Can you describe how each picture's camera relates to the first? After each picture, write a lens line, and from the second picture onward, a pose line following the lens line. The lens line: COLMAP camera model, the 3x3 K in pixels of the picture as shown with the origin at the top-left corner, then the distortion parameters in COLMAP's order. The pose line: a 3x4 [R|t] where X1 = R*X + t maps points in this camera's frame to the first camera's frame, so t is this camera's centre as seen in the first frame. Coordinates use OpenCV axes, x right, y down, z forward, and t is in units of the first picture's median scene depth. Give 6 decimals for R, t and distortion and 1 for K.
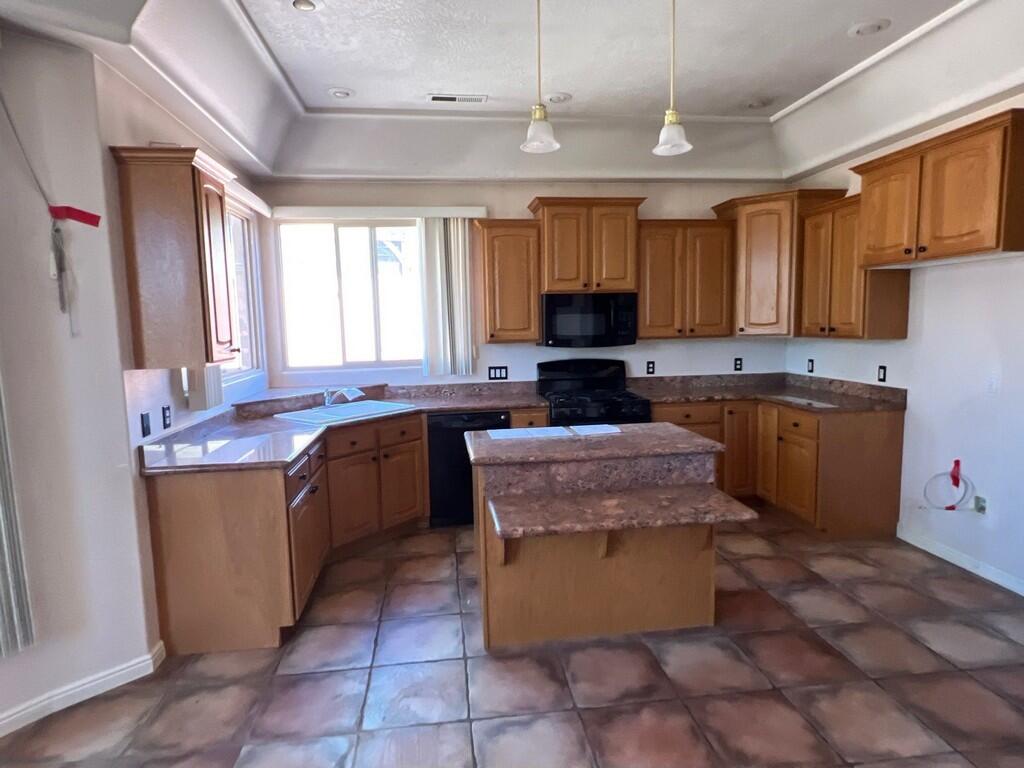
lens RADIAL K [[593.5, 0, 512.0], [0, 593.5, 384.0], [0, 0, 1]] dist [-0.002748, -0.001616]
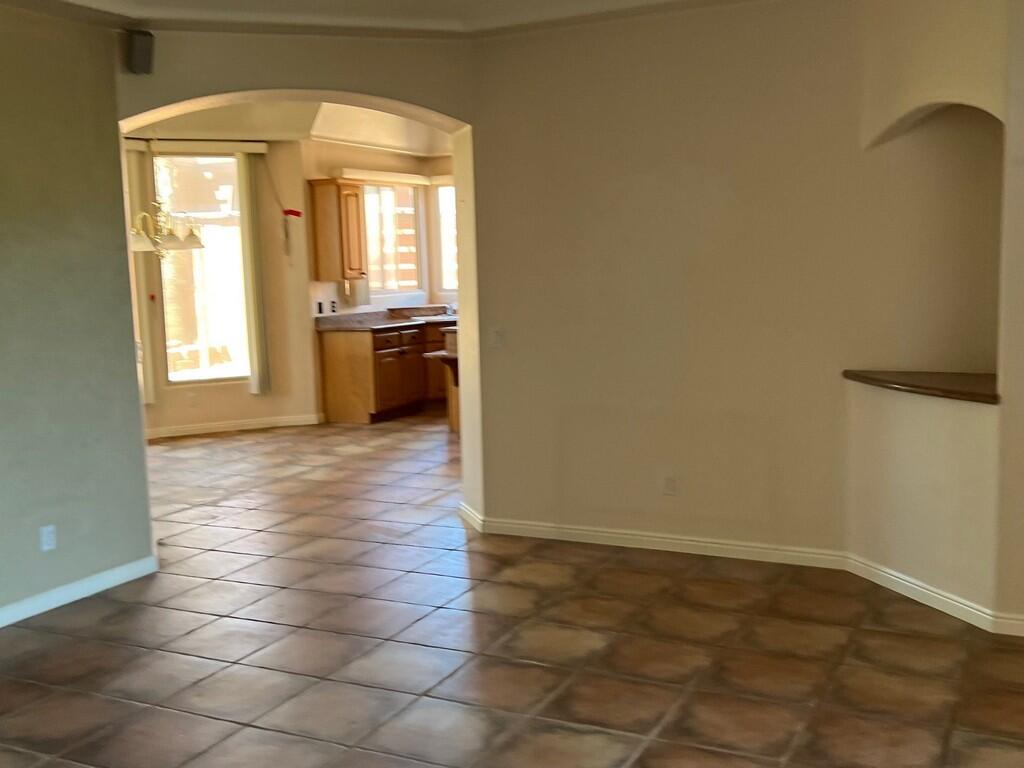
lens RADIAL K [[1076.9, 0, 529.9], [0, 1076.9, 383.8], [0, 0, 1]] dist [0.041428, -0.006003]
pose [[0.840482, 0.061045, -0.538389, 1.243380], [-0.047841, 0.998113, 0.038487, 0.092274], [0.539723, -0.006590, 0.841817, -1.087034]]
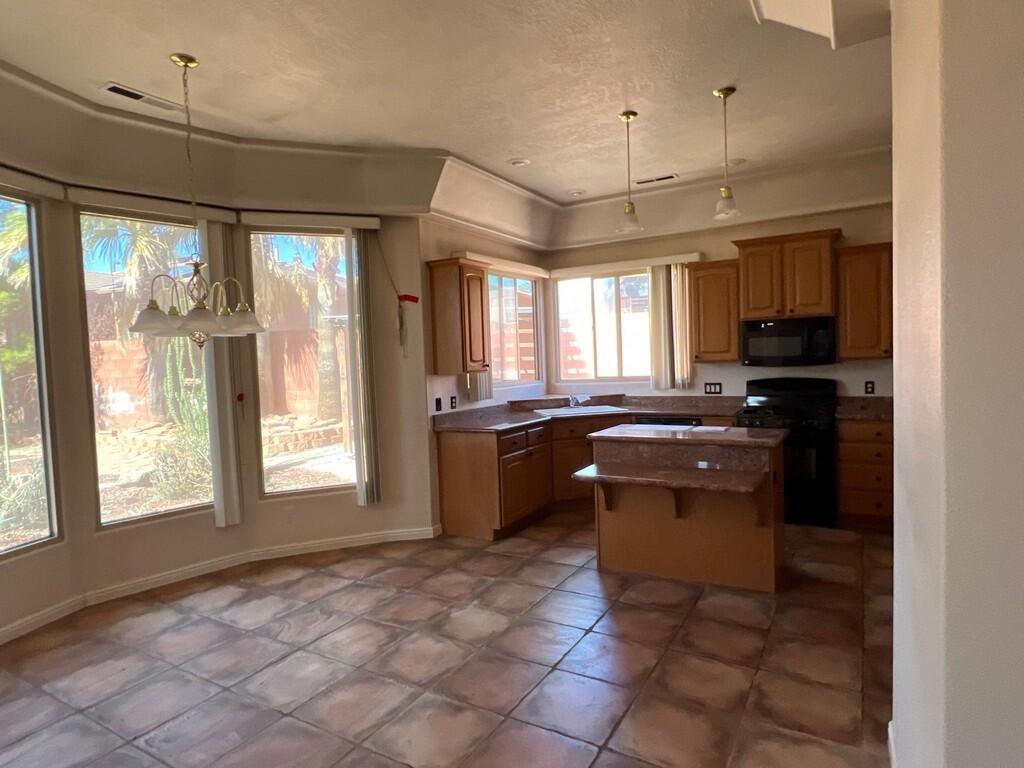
lens RADIAL K [[586.2, 0, 512.0], [0, 586.2, 384.0], [0, 0, 1]] dist [-0.007025, -0.000971]
pose [[0.791771, 0.021856, -0.610427, 0.411287], [-0.046955, 0.998580, -0.025151, 0.023365], [0.609011, 0.048577, 0.791673, -0.192271]]
